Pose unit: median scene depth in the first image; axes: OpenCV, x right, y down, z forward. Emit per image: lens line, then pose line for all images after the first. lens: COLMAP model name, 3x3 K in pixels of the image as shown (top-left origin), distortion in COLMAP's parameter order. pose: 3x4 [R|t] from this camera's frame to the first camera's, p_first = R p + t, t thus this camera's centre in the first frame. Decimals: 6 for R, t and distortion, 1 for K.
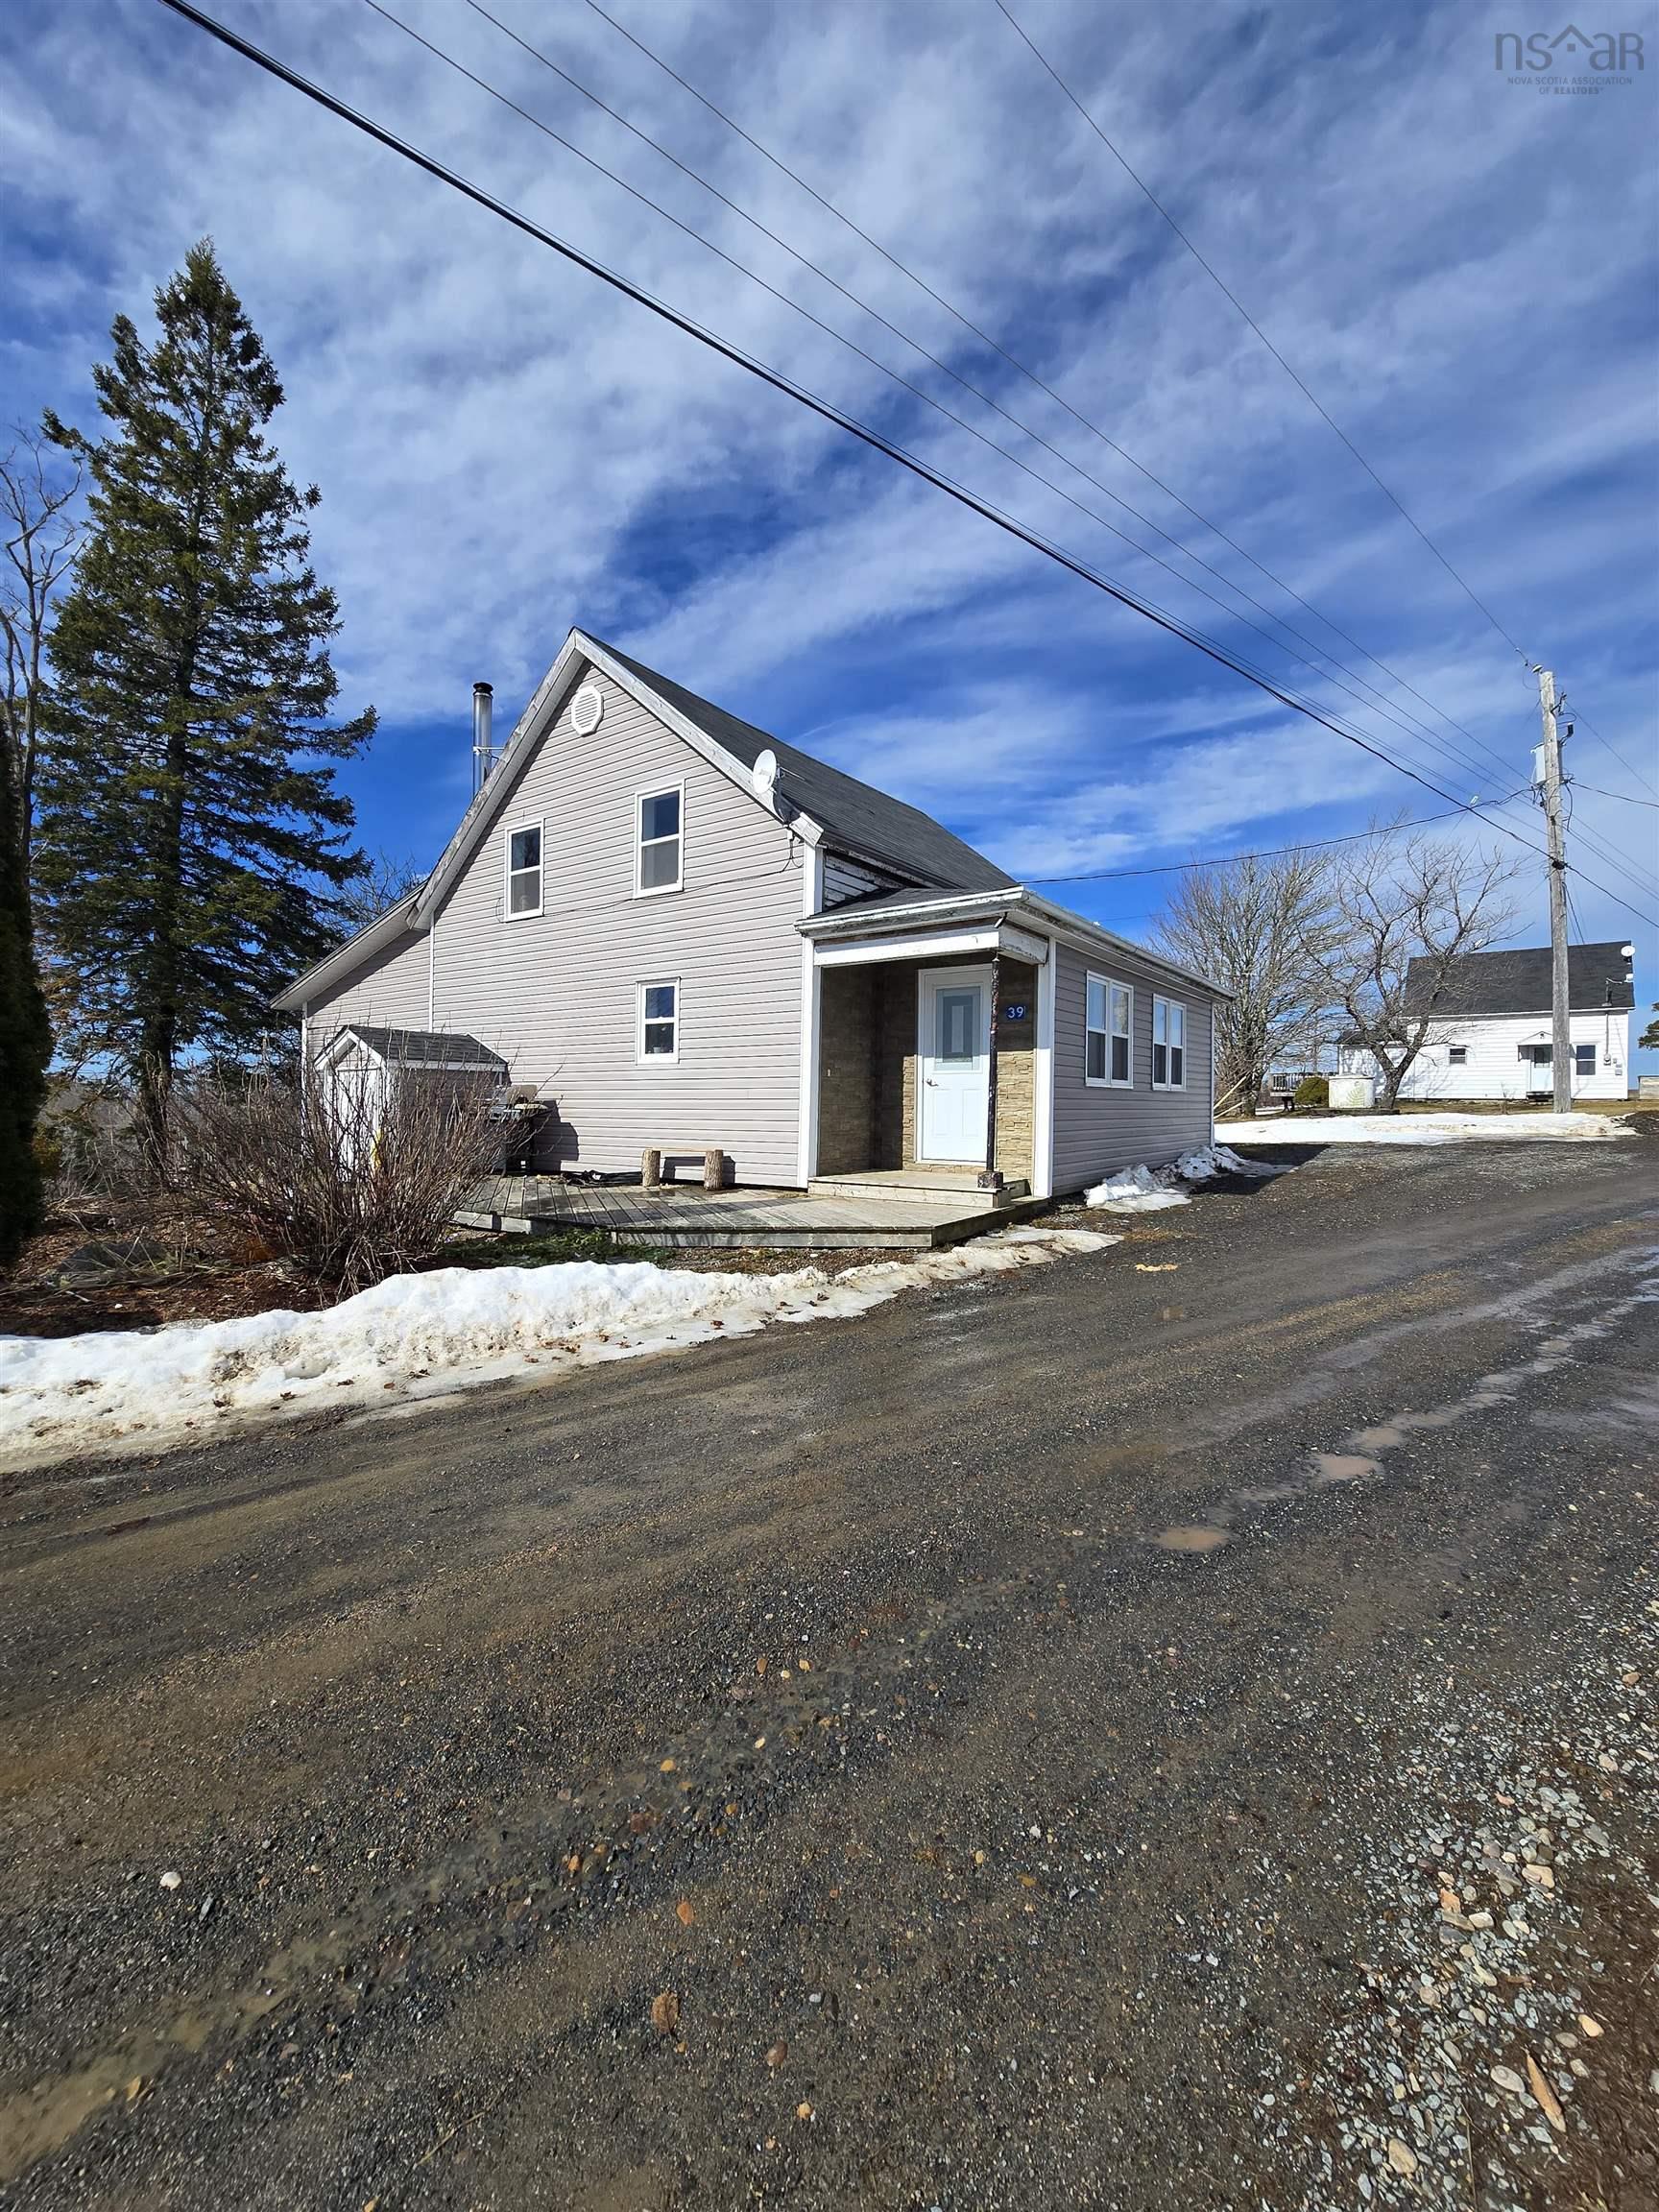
lens RADIAL K [[894.6, 0, 829.5], [0, 894.6, 1106.0], [0, 0, 1]] dist [0.012578, -0.008740]
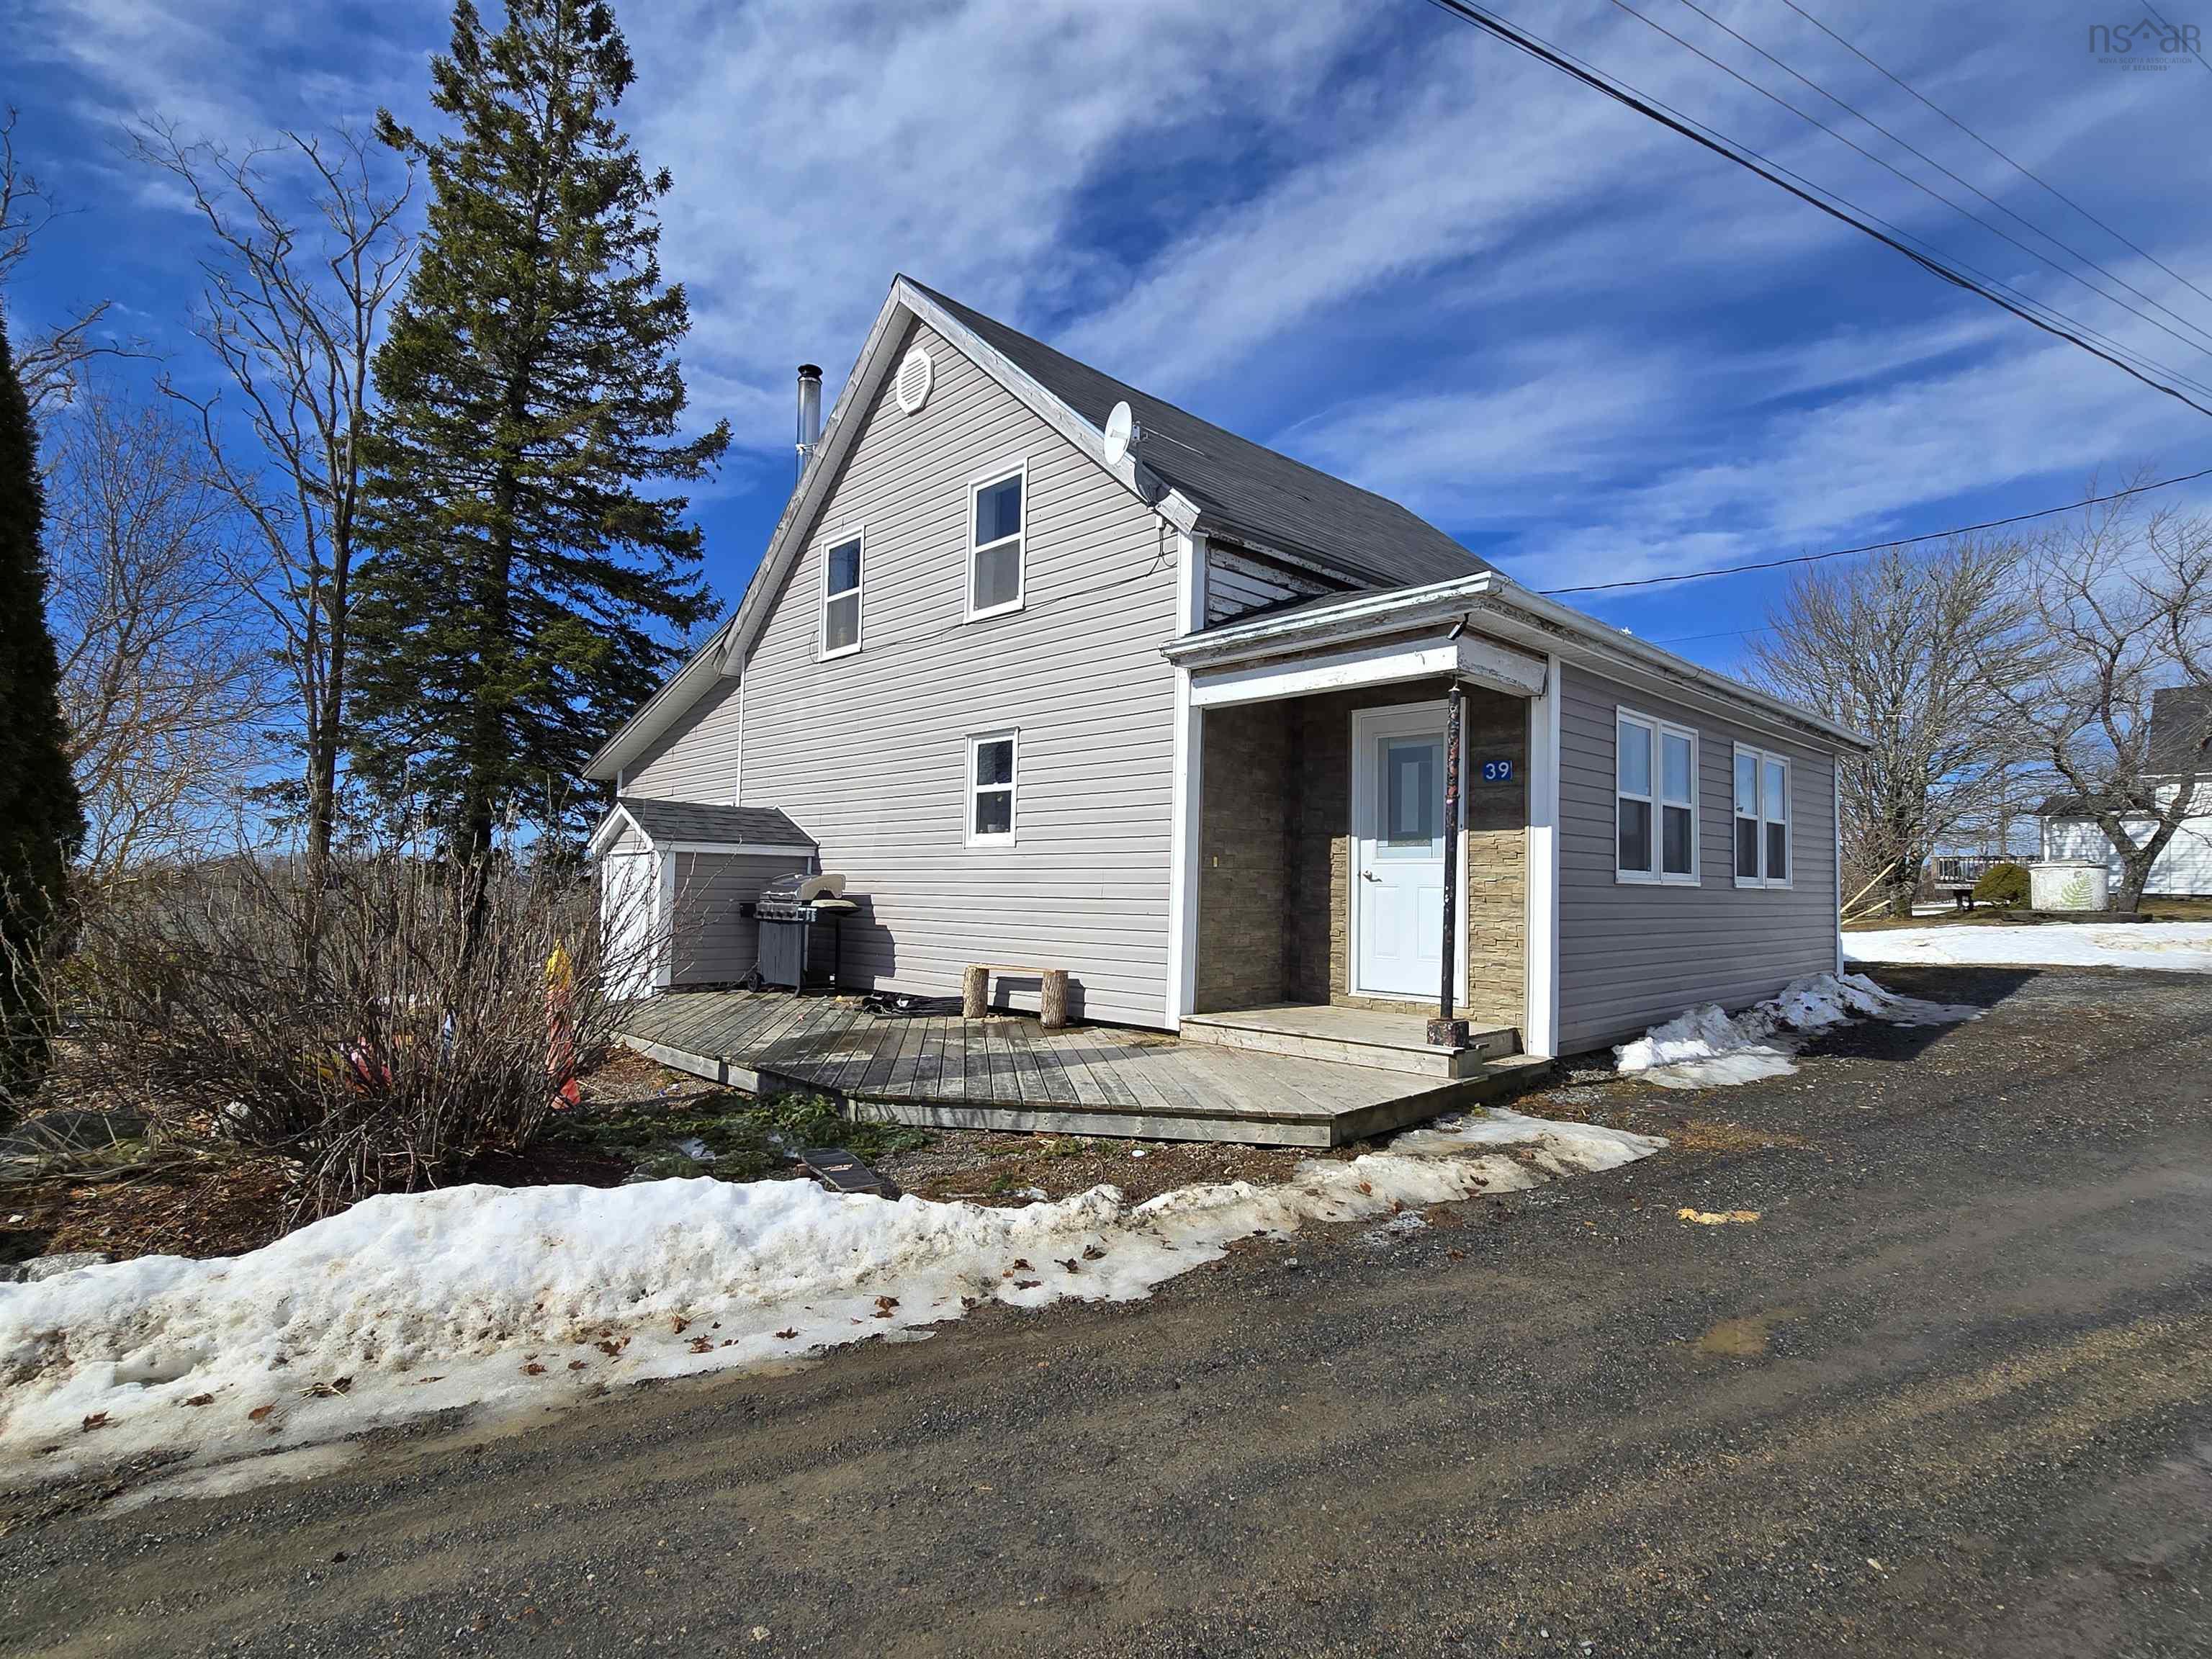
lens RADIAL K [[1109.8, 0, 1109.4], [0, 1109.8, 839.8], [0, 0, 1]] dist [0.002013, -0.000654]
pose [[0.983485, 0.000472, -0.180990, 0.063135], [-0.009253, 0.998820, -0.047675, -0.010681], [0.180754, 0.048562, 0.982329, 0.128373]]
